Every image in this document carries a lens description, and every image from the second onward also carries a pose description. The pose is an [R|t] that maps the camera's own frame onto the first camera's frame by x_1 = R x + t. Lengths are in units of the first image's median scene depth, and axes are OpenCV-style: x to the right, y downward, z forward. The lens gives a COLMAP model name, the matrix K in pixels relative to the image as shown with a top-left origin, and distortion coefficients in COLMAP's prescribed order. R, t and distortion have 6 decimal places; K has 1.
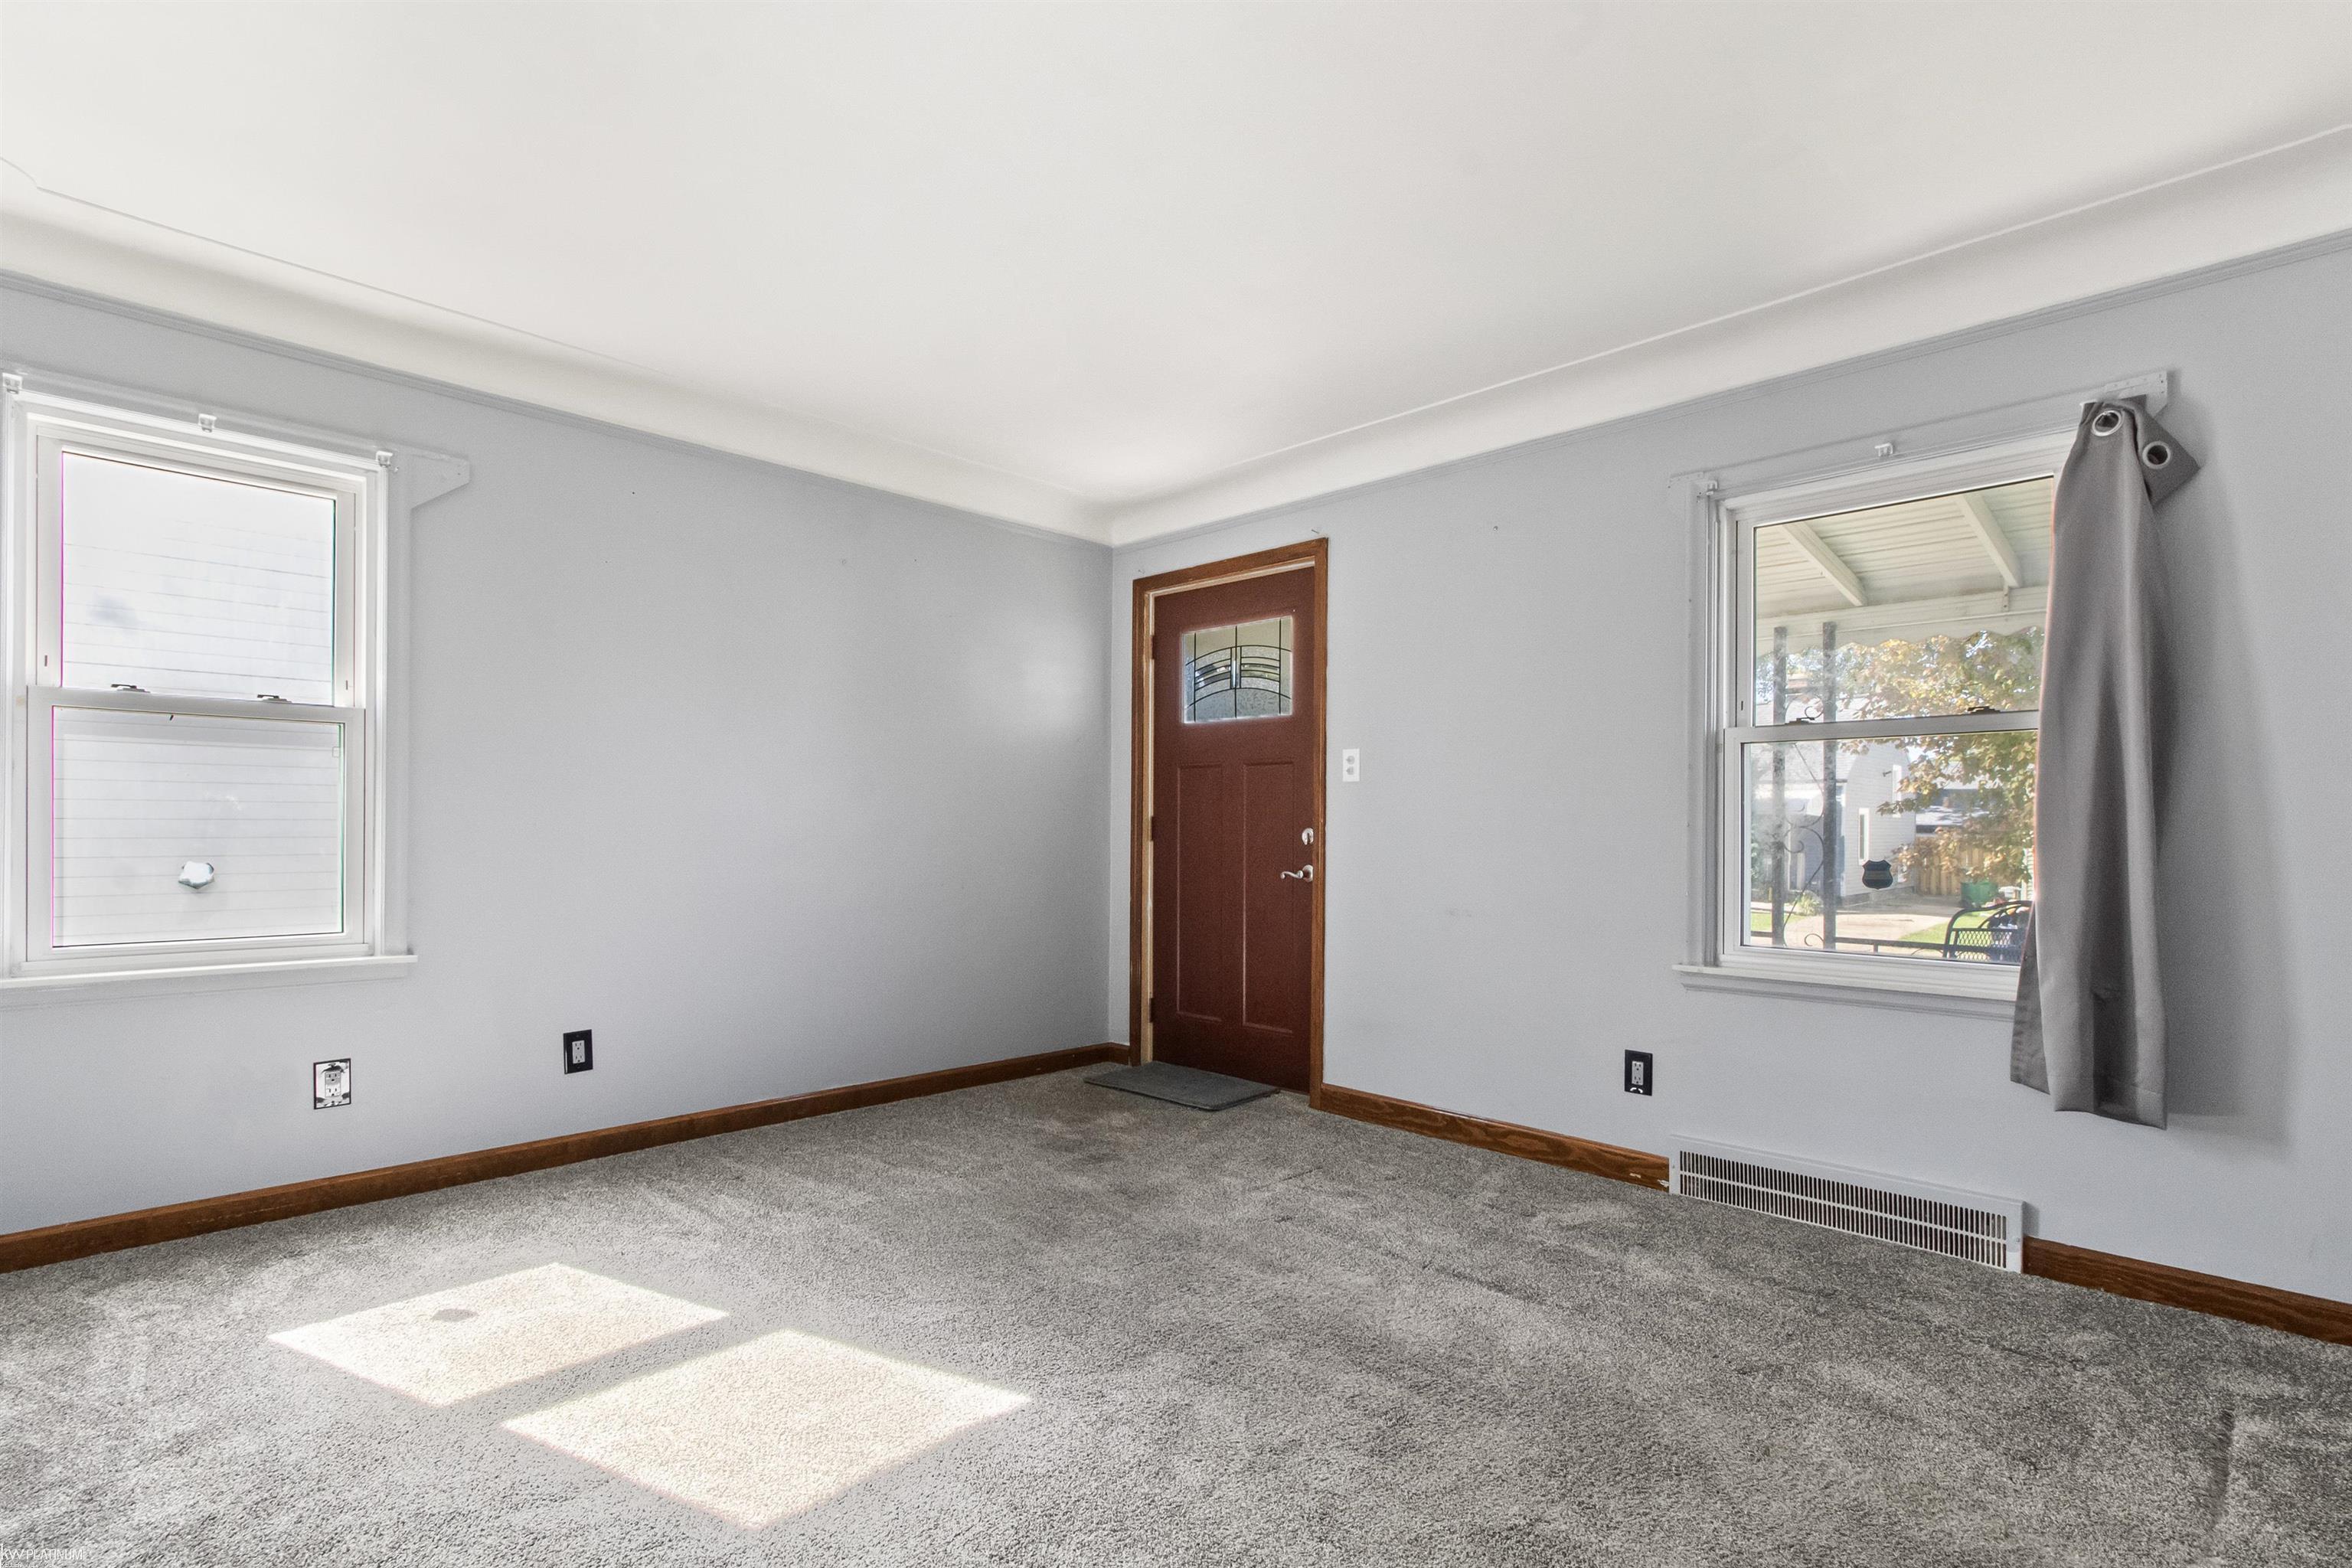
lens RADIAL K [[1106.7, 0, 1200.8], [0, 1106.7, 831.2], [0, 0, 1]] dist [0.008568, -0.000032]
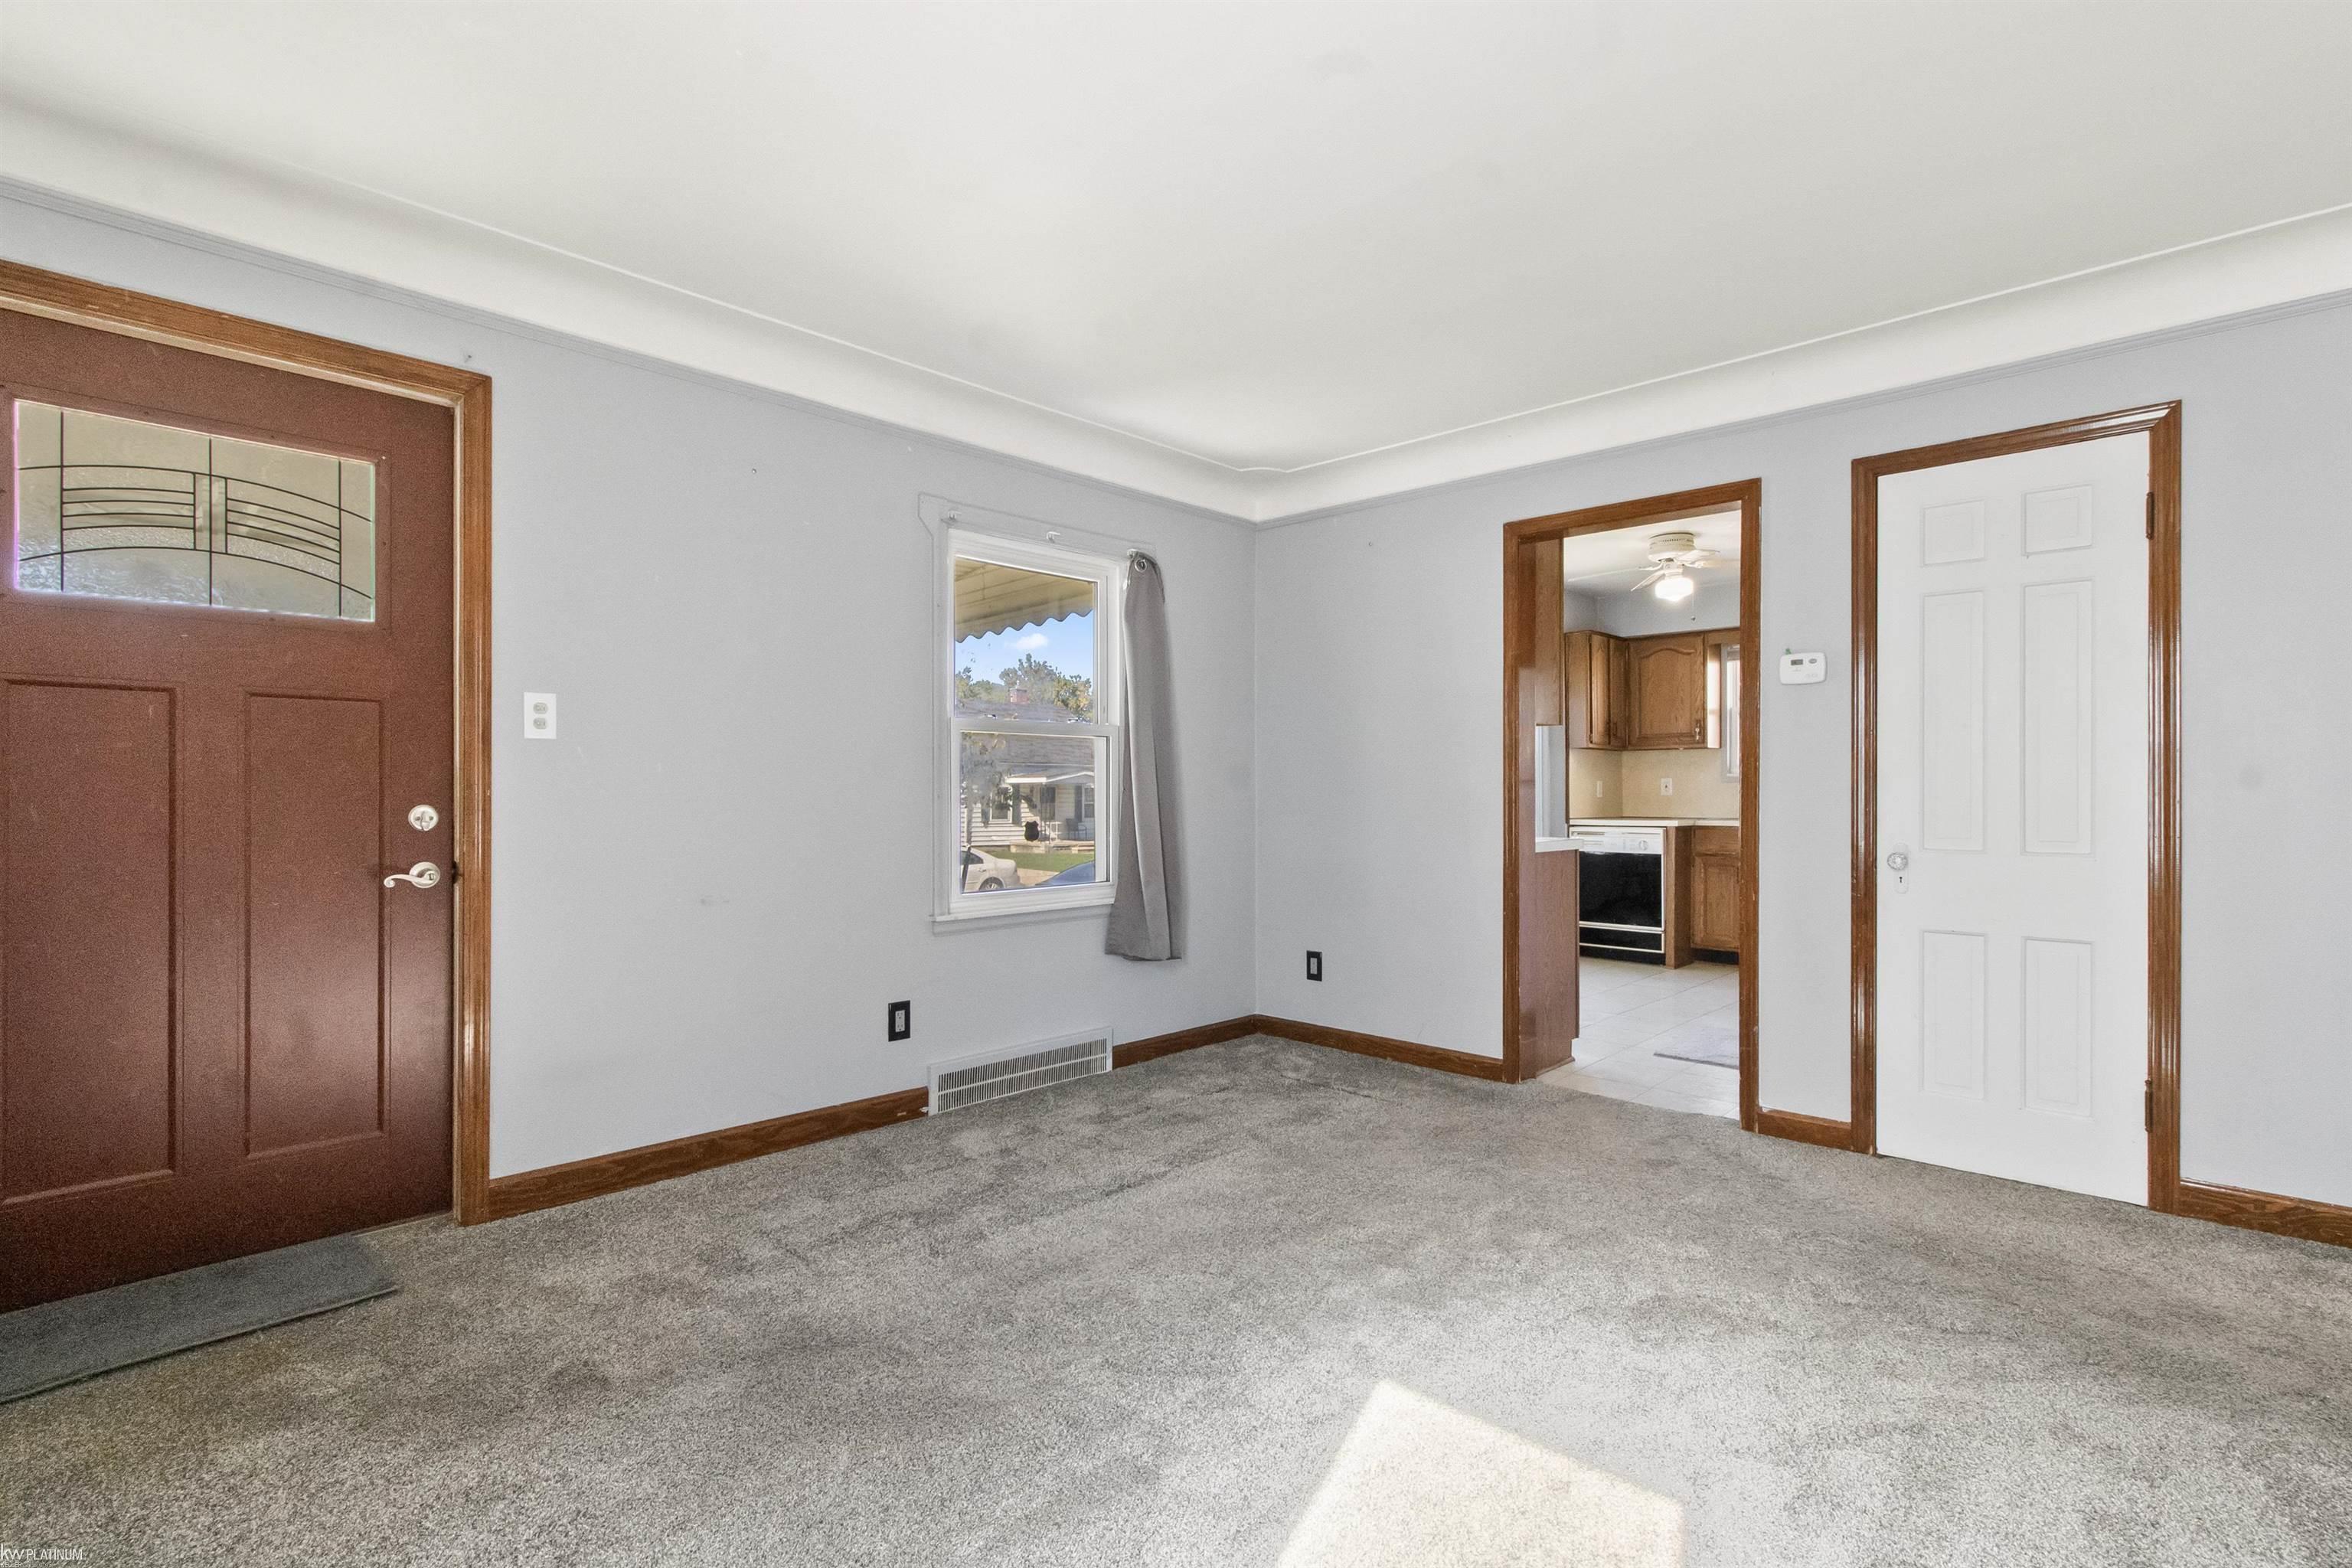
lens RADIAL K [[1106.7, 0, 1164.8], [0, 1106.7, 789.5], [0, 0, 1]] dist [0.008568, -0.000032]
pose [[0.027206, -0.014918, 0.999519, -0.735294], [-0.003898, 0.999879, 0.015029, -0.031587], [-0.999622, -0.004305, 0.027144, 0.745382]]
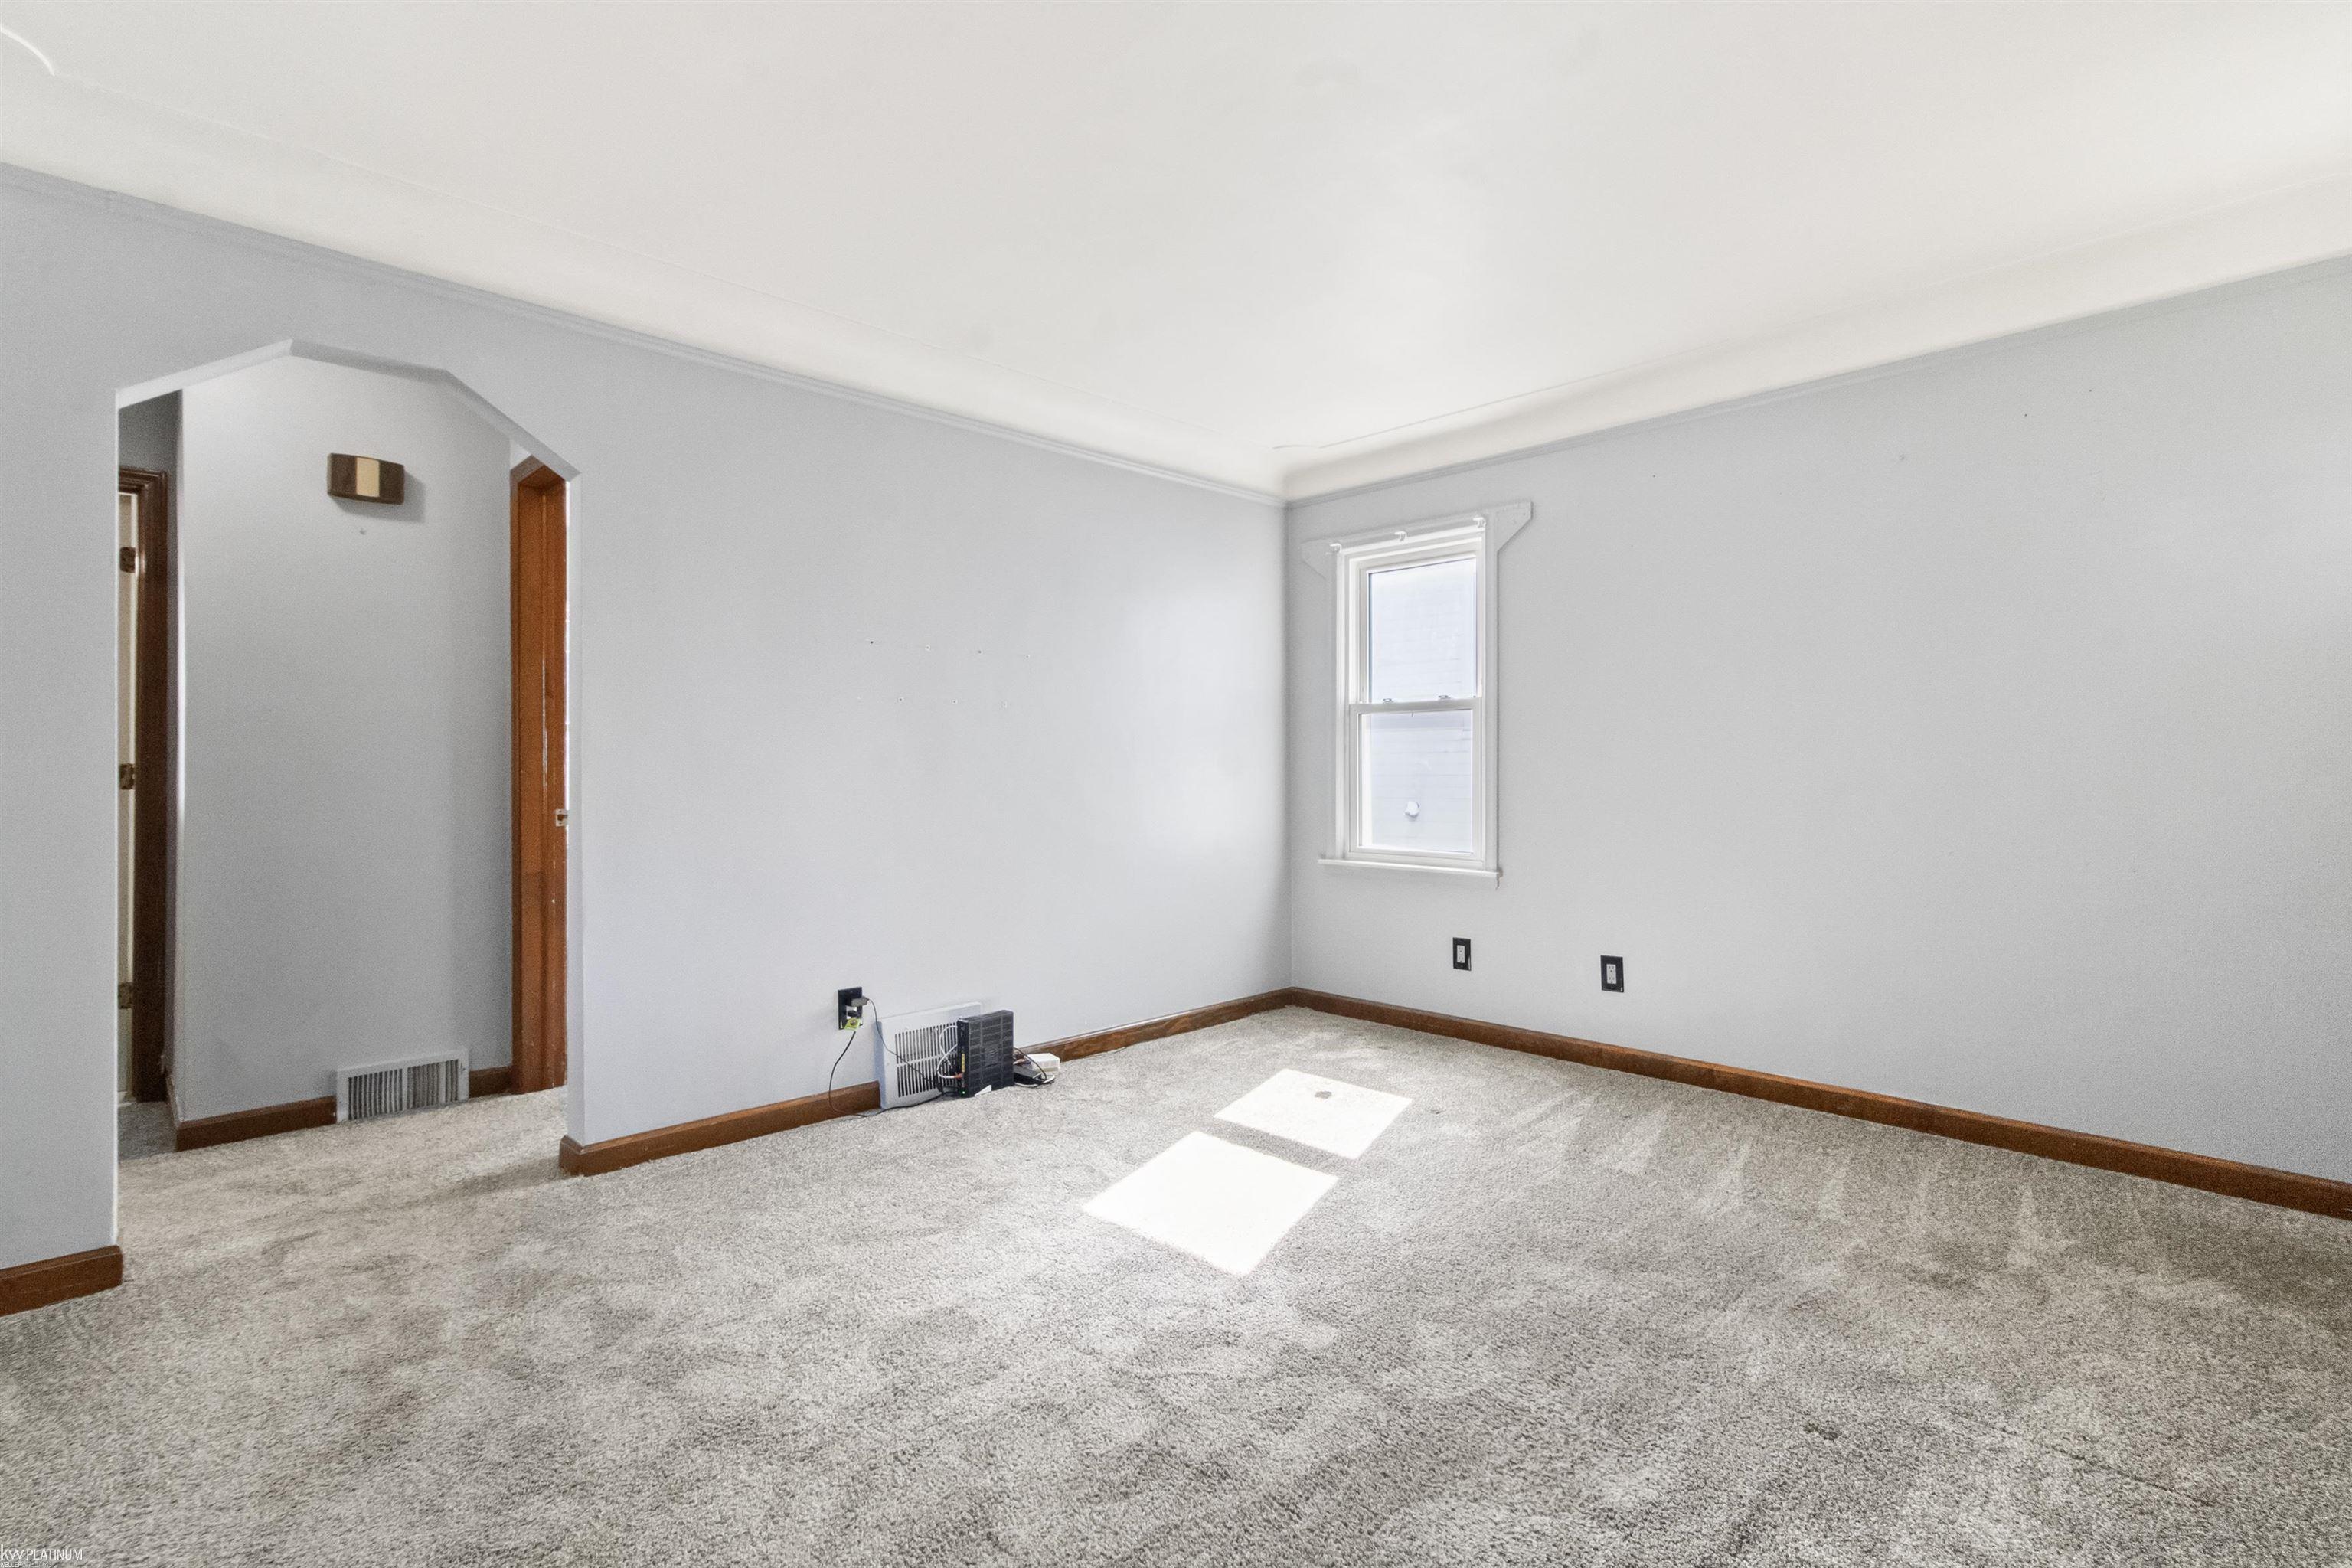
lens RADIAL K [[1106.7, 0, 1183.9], [0, 1106.7, 764.6], [0, 0, 1]] dist [0.008568, -0.000032]
pose [[-0.038923, -0.017179, -0.999095, 0.657996], [-0.001662, 0.999852, -0.017127, 0.001505], [0.999241, 0.000994, -0.038946, 0.643940]]
